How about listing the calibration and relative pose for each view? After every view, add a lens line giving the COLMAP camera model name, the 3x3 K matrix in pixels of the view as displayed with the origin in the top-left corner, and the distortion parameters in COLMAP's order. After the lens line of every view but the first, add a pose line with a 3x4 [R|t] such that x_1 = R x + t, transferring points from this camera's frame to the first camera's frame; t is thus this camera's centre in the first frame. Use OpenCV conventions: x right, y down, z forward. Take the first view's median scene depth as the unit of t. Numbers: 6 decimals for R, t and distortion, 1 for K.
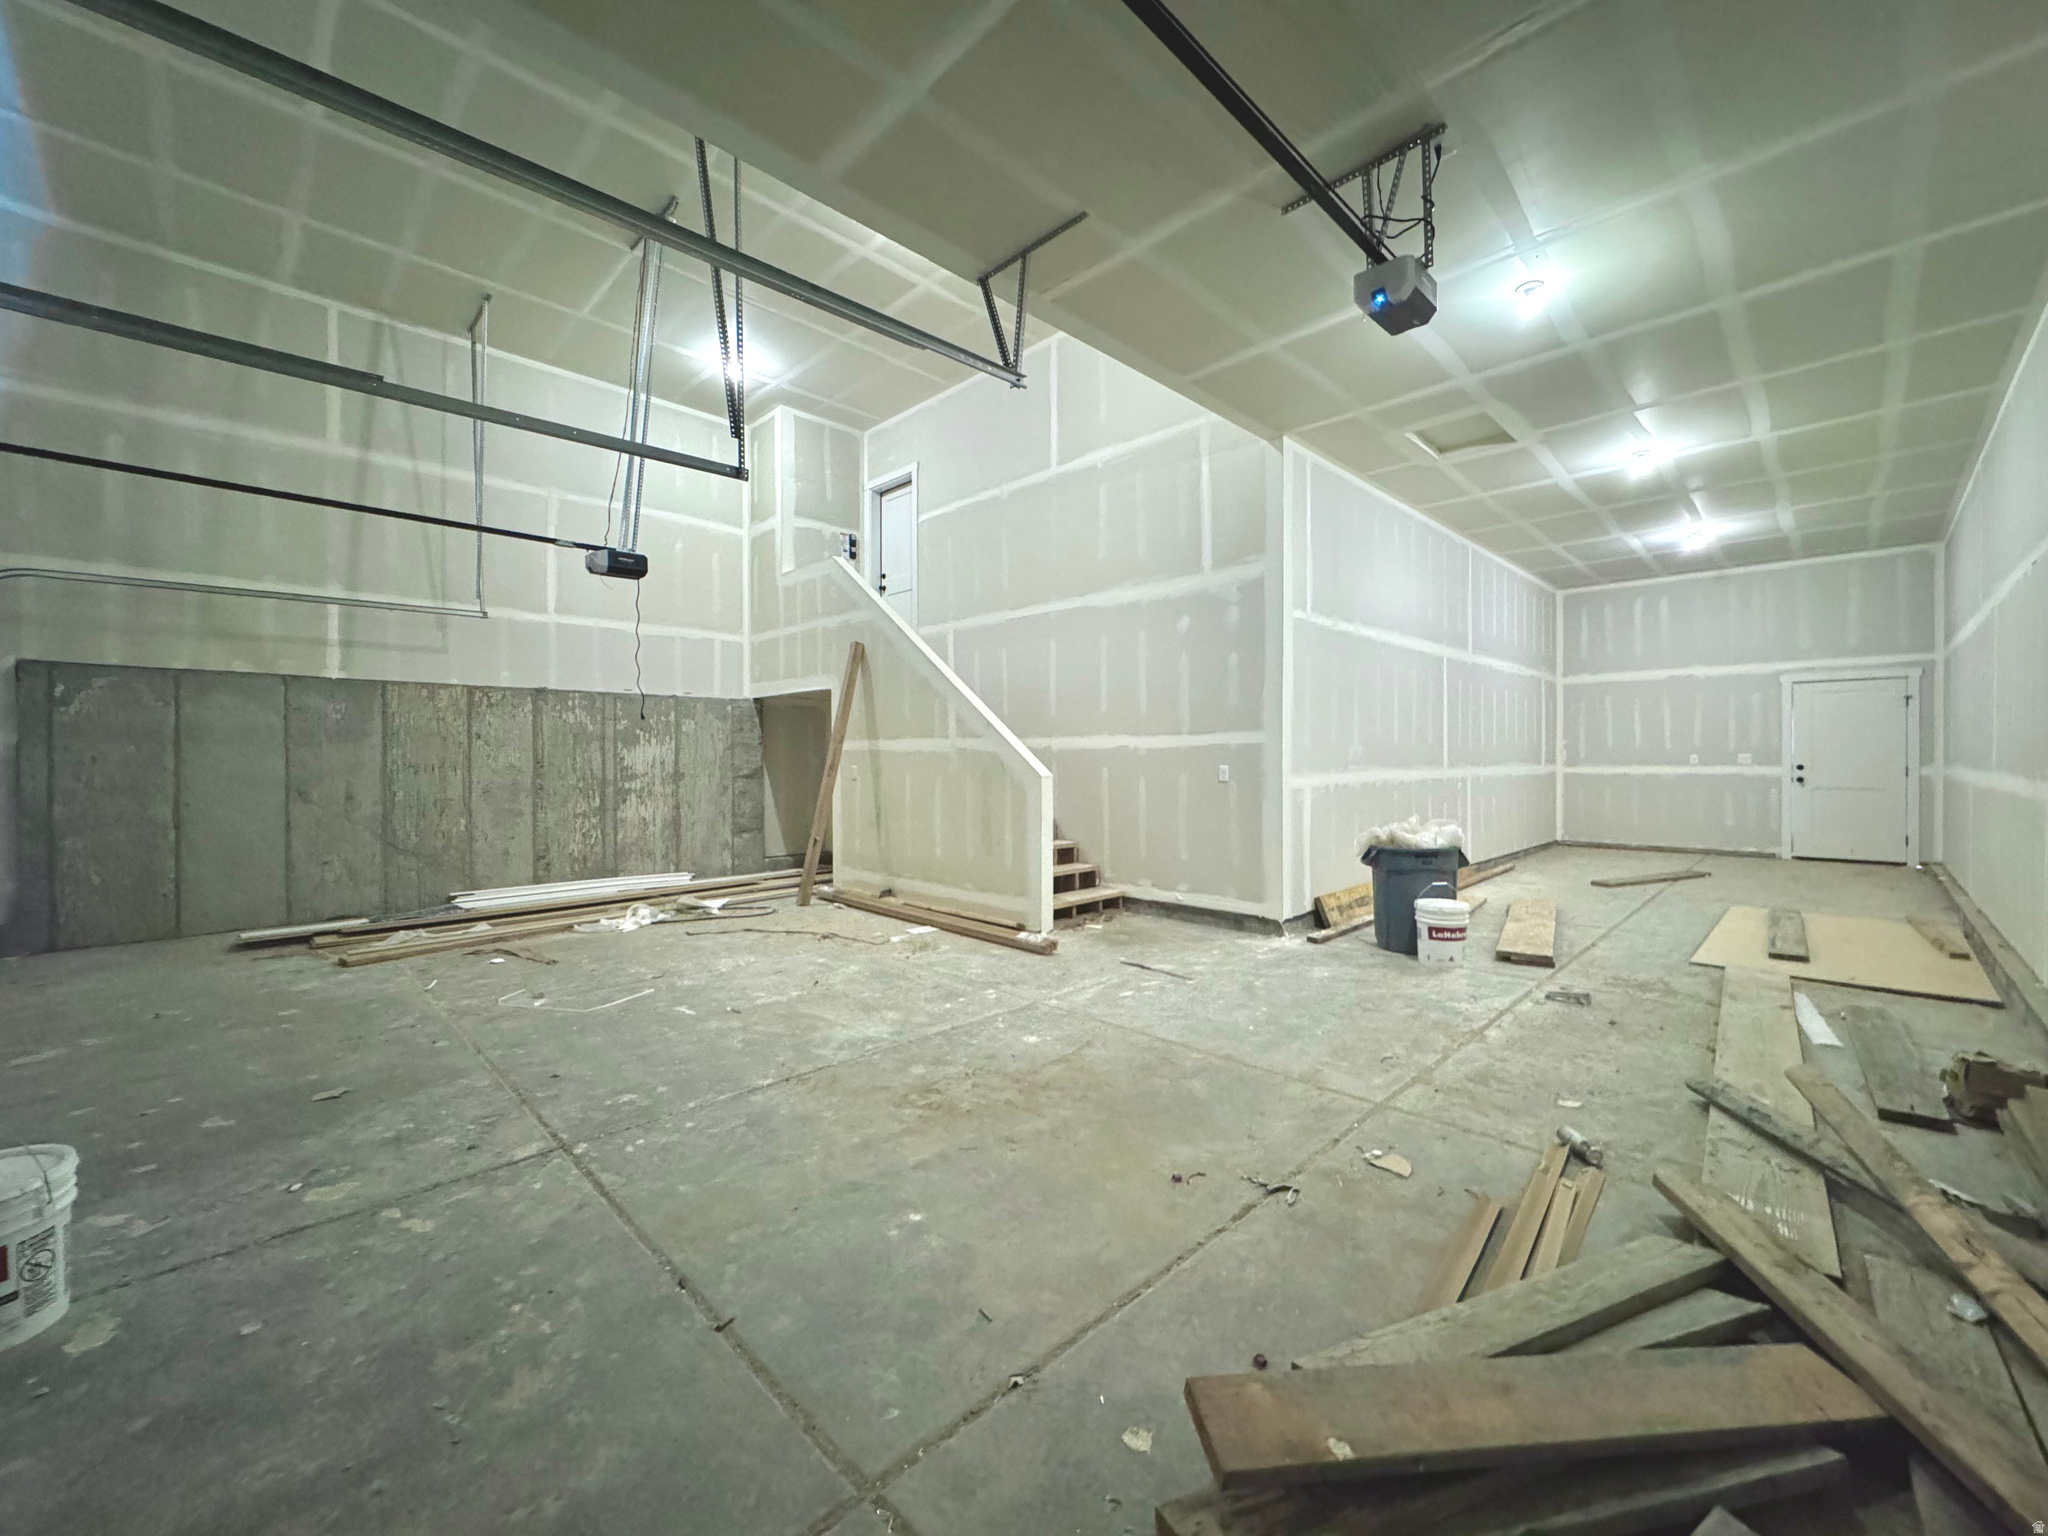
lens RADIAL K [[823.2, 0, 1028.1], [0, 823.2, 766.6], [0, 0, 1]] dist [-0.000412, -0.000051]
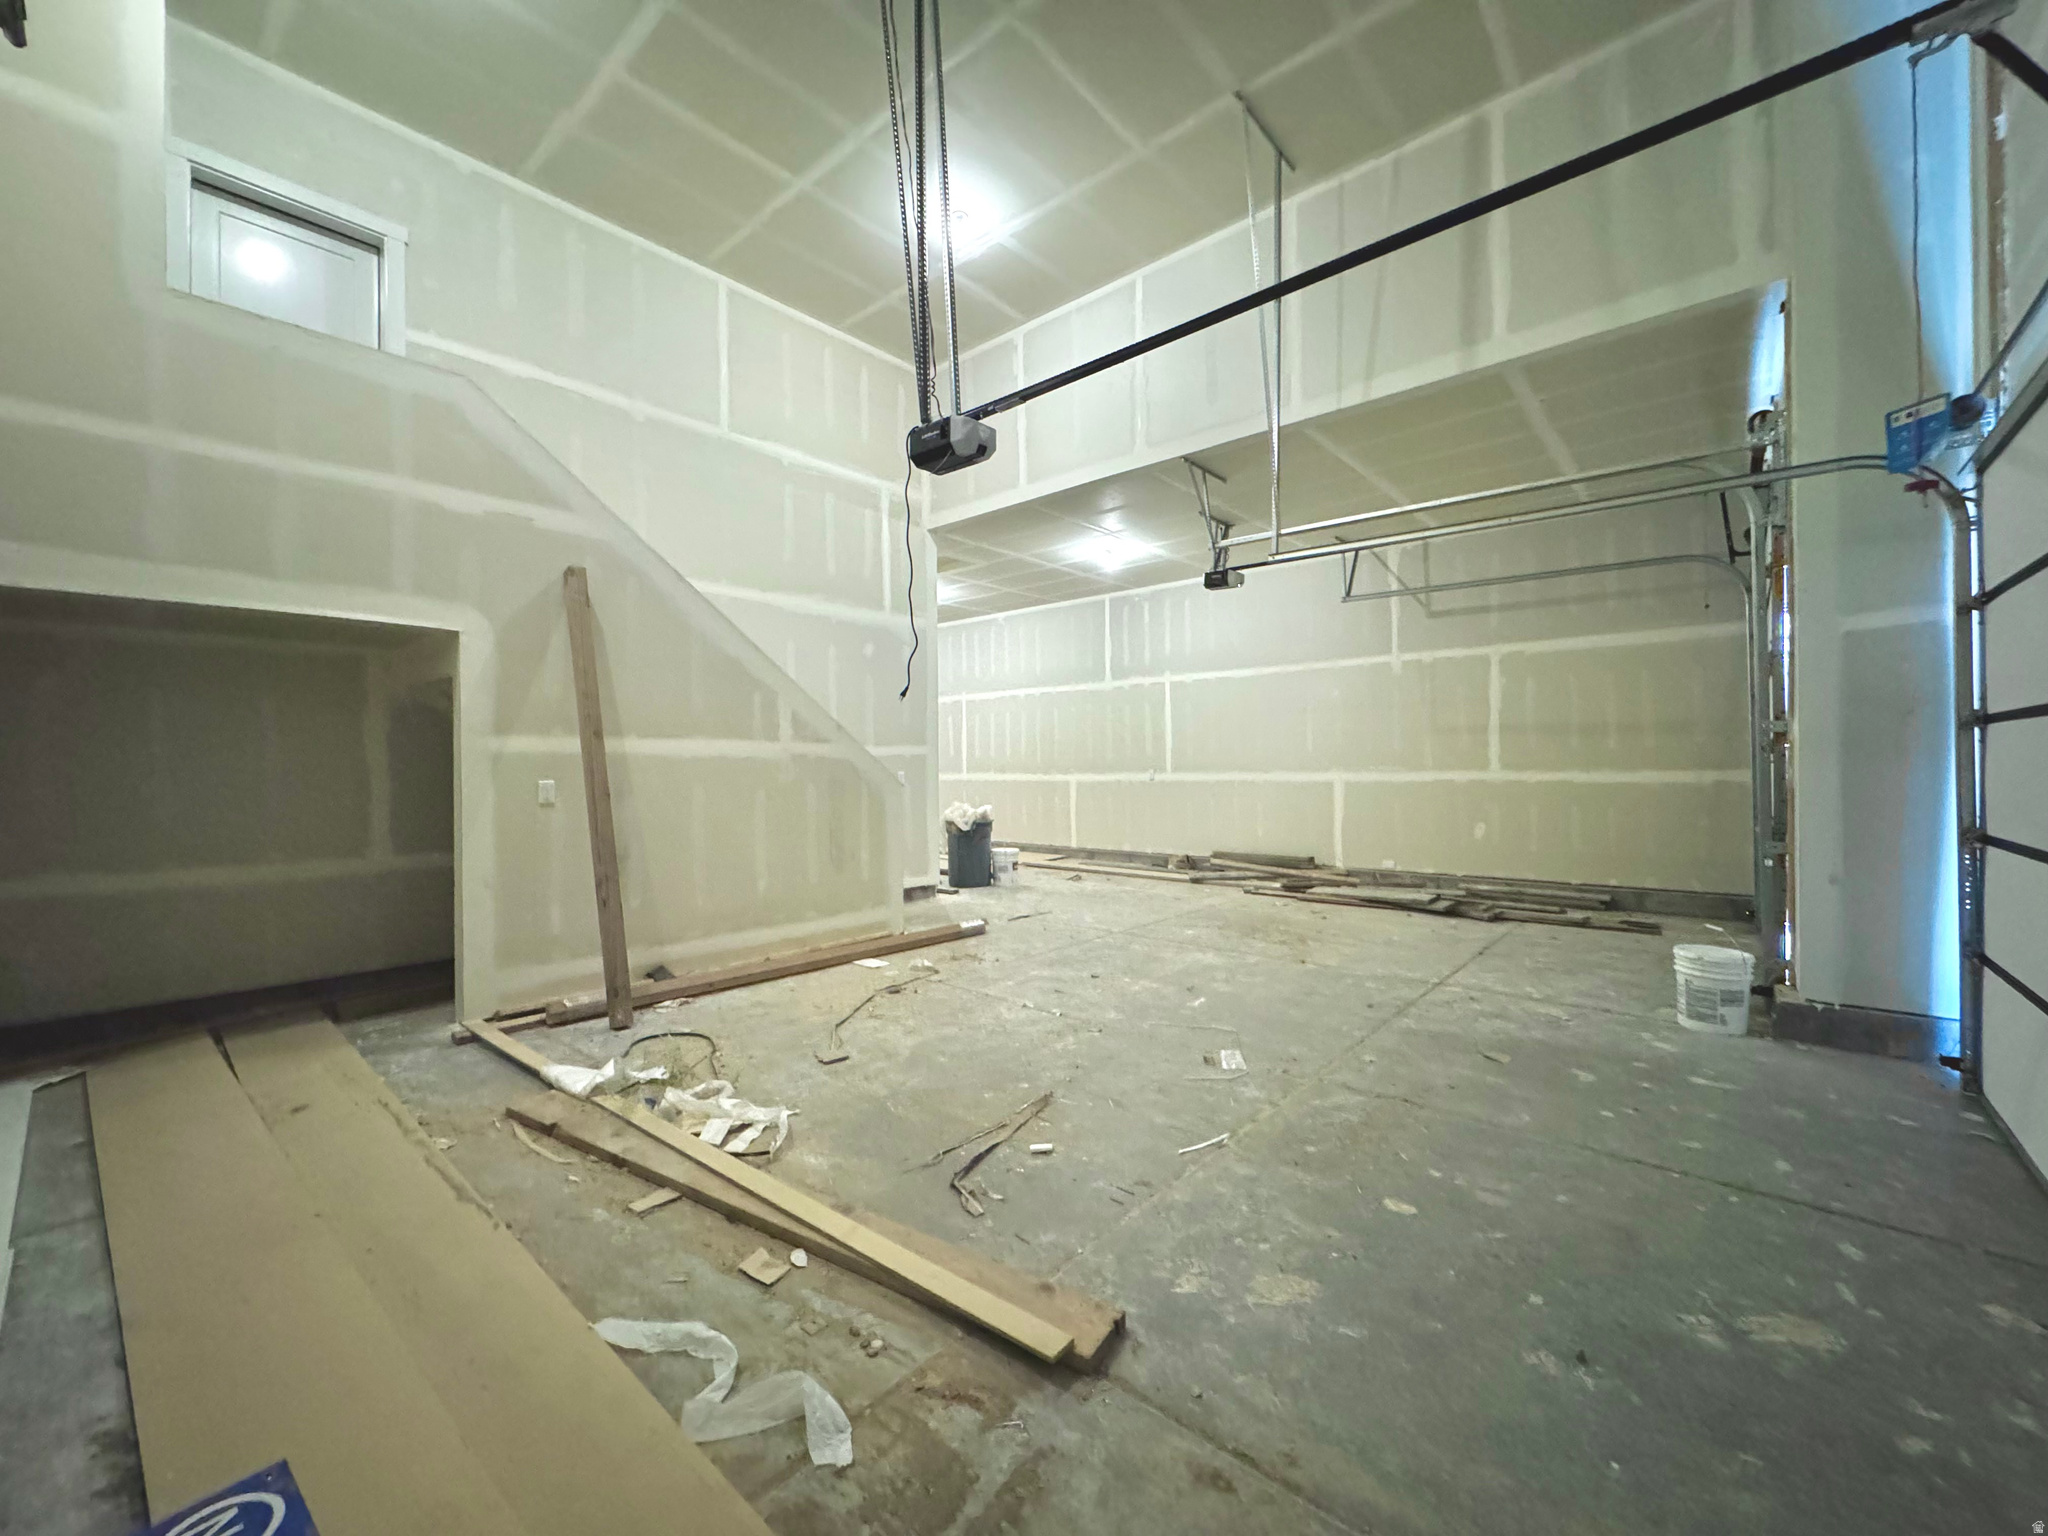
lens RADIAL K [[823.2, 0, 1028.1], [0, 823.2, 766.6], [0, 0, 1]] dist [-0.000412, -0.000051]
pose [[-0.081116, 0.003472, 0.996699, -1.043439], [0.022582, 0.999744, -0.001645, -0.003501], [-0.996449, 0.022374, -0.081174, 0.937249]]
